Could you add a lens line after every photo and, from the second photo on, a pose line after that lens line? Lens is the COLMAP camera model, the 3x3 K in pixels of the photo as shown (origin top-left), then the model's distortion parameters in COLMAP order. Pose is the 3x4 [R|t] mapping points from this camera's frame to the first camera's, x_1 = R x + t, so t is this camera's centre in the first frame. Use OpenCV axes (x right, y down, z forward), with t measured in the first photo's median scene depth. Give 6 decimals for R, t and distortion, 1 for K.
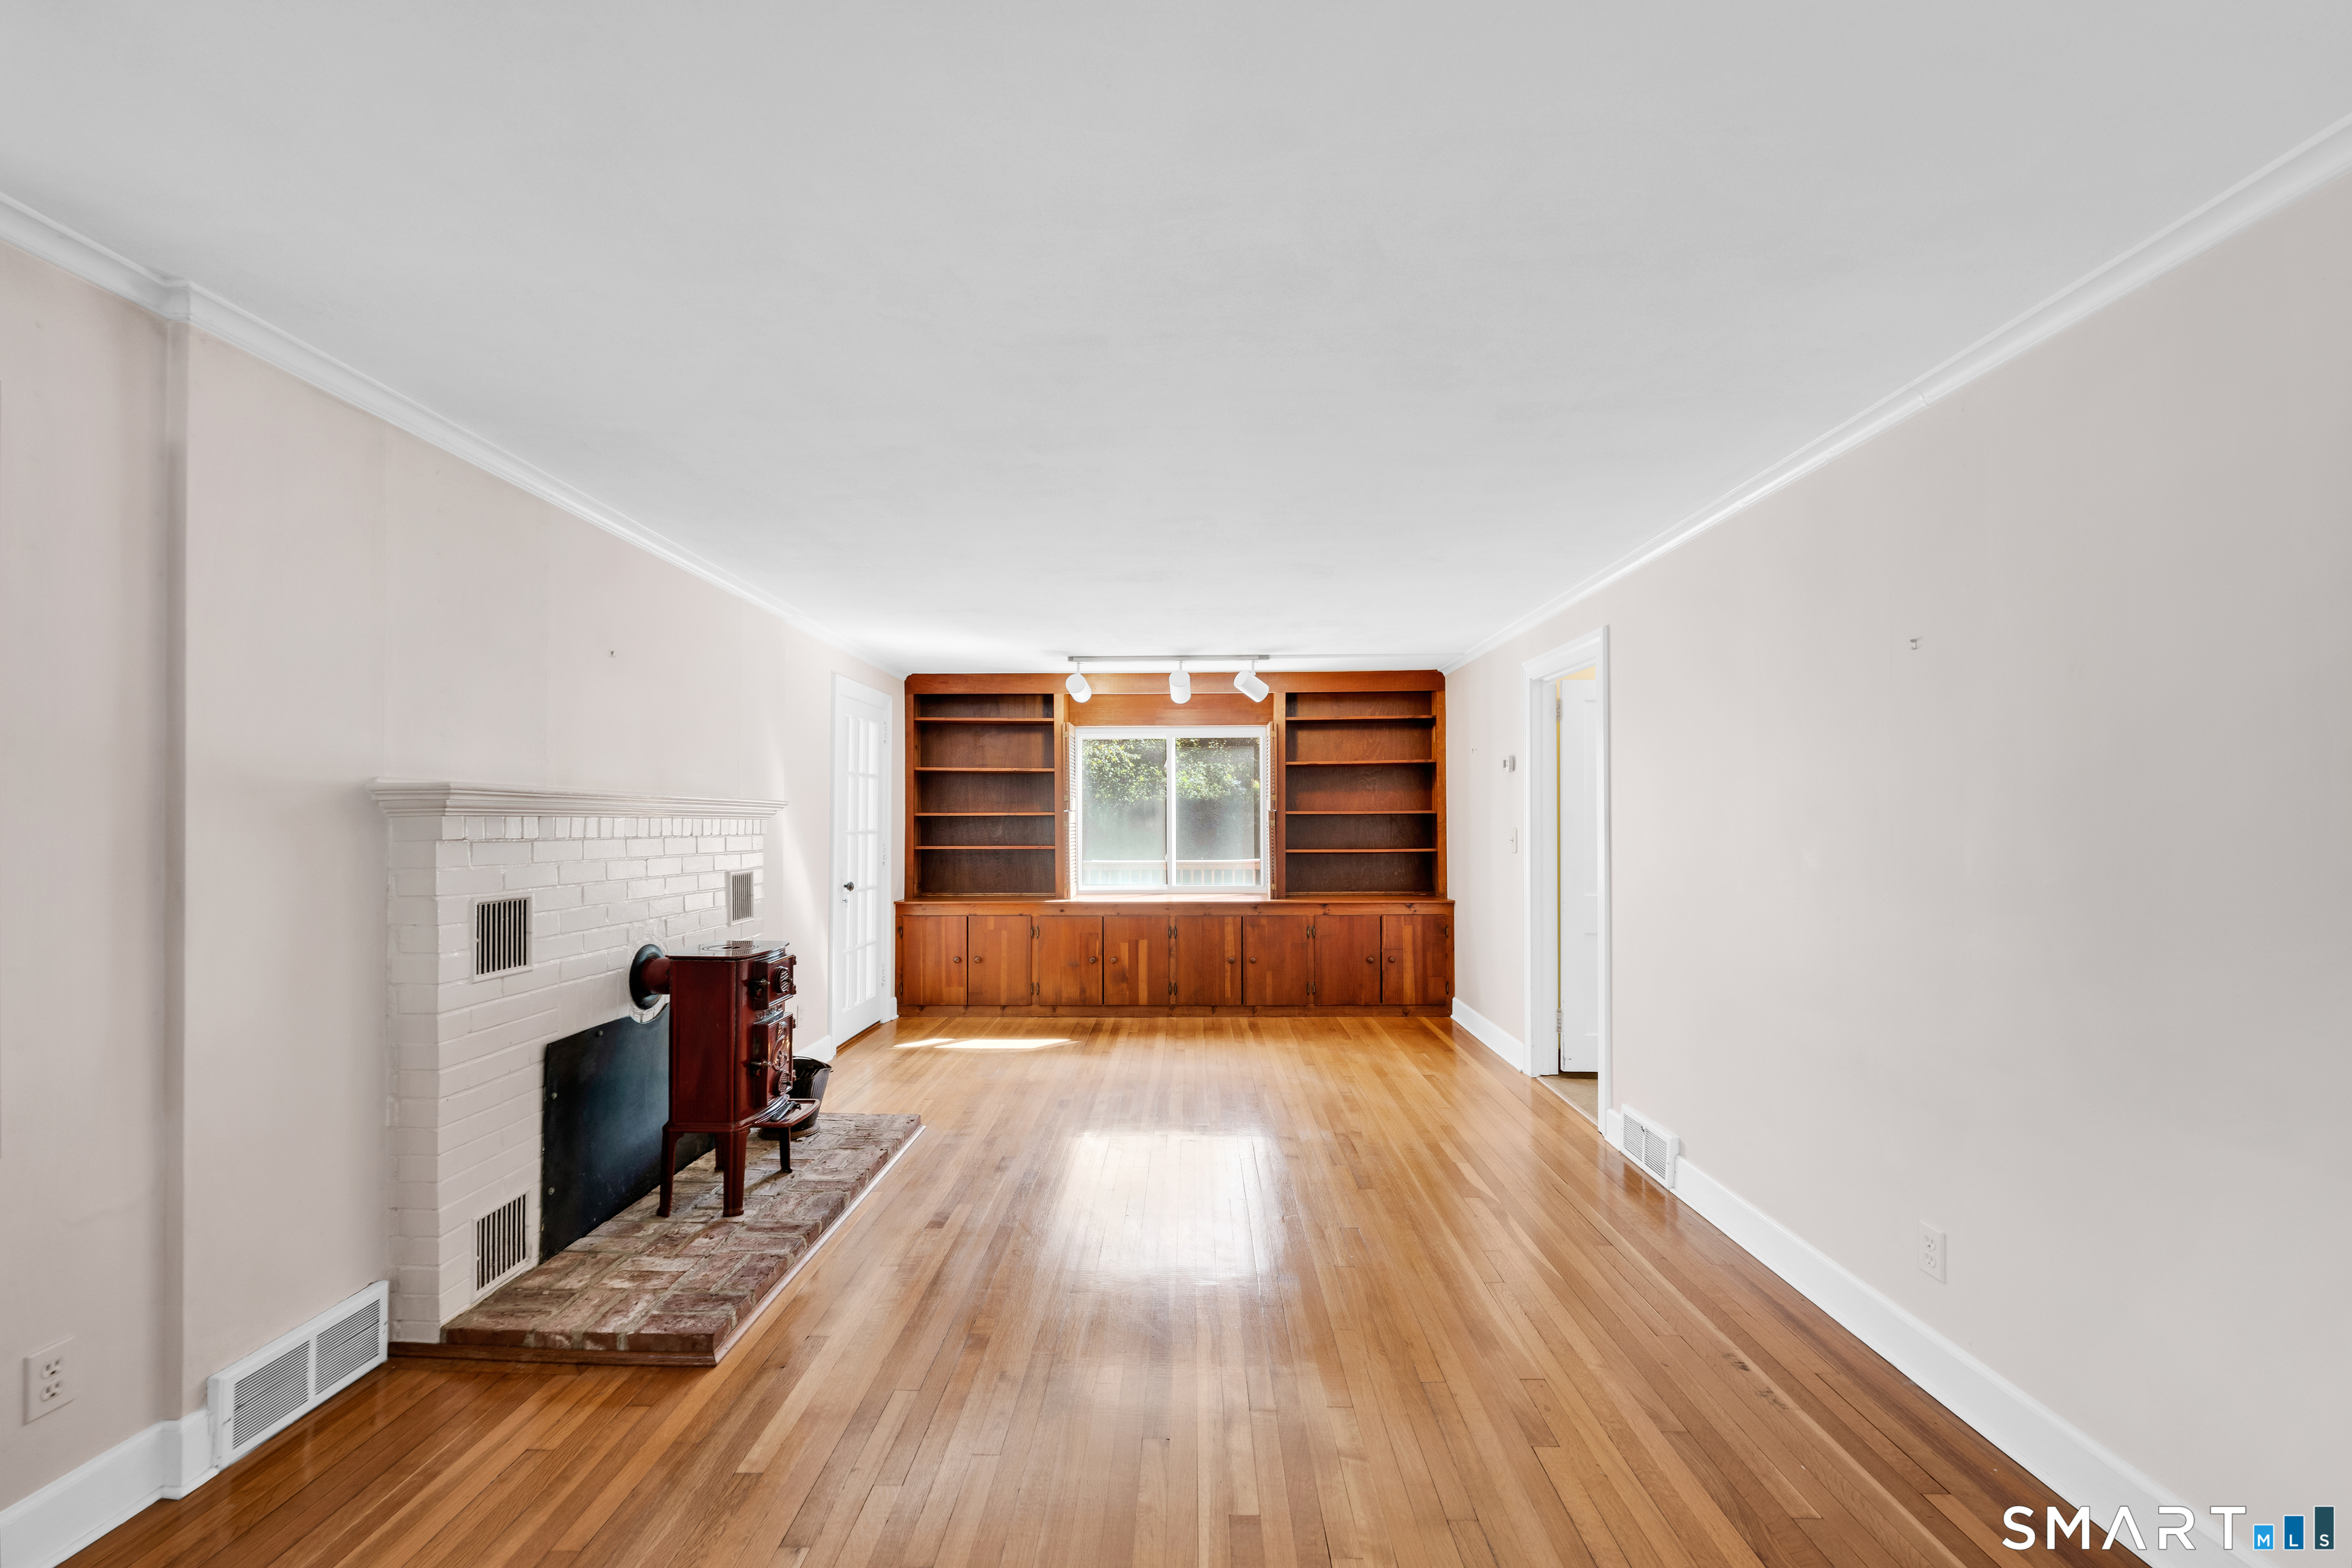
lens RADIAL K [[943.5, 0, 1173.2], [0, 943.5, 792.6], [0, 0, 1]] dist [-0.002235, -0.000184]
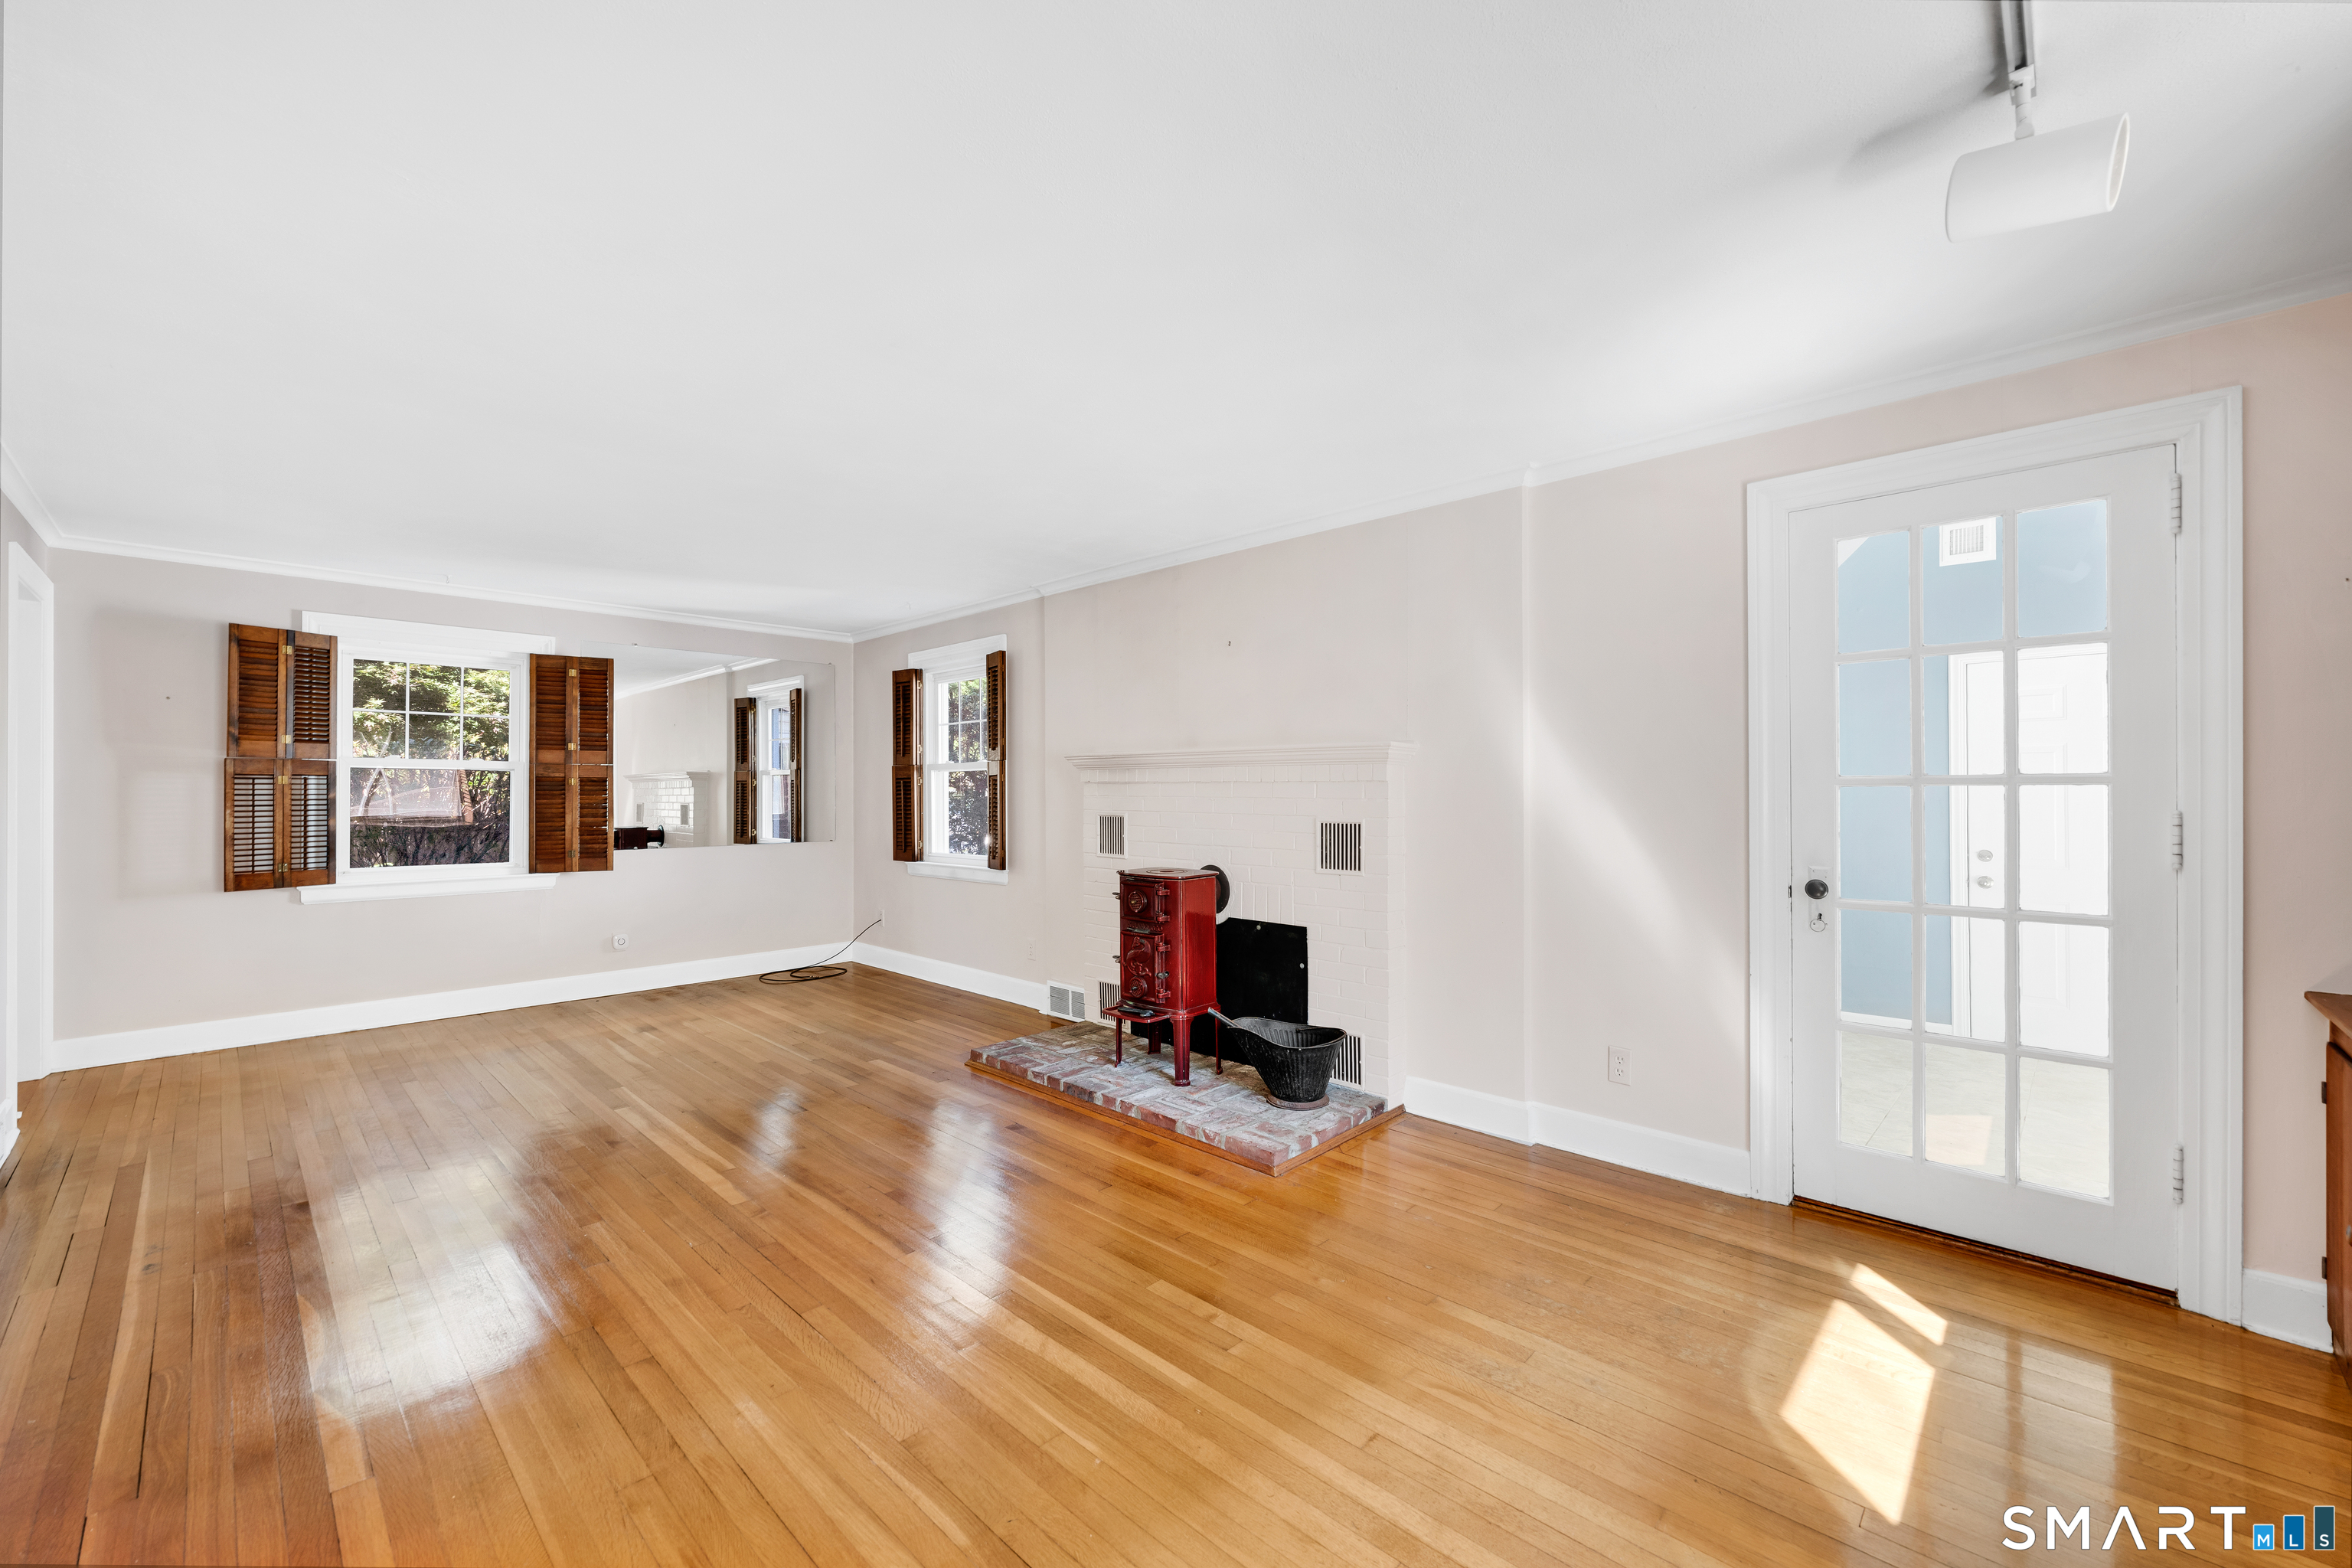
lens RADIAL K [[943.5, 0, 1173.2], [0, 943.5, 792.6], [0, 0, 1]] dist [-0.002235, -0.000184]
pose [[-0.681464, 0.007524, -0.731813, 0.518994], [0.026174, 0.999558, -0.014096, 0.097352], [0.731384, -0.028760, -0.681360, 2.269666]]
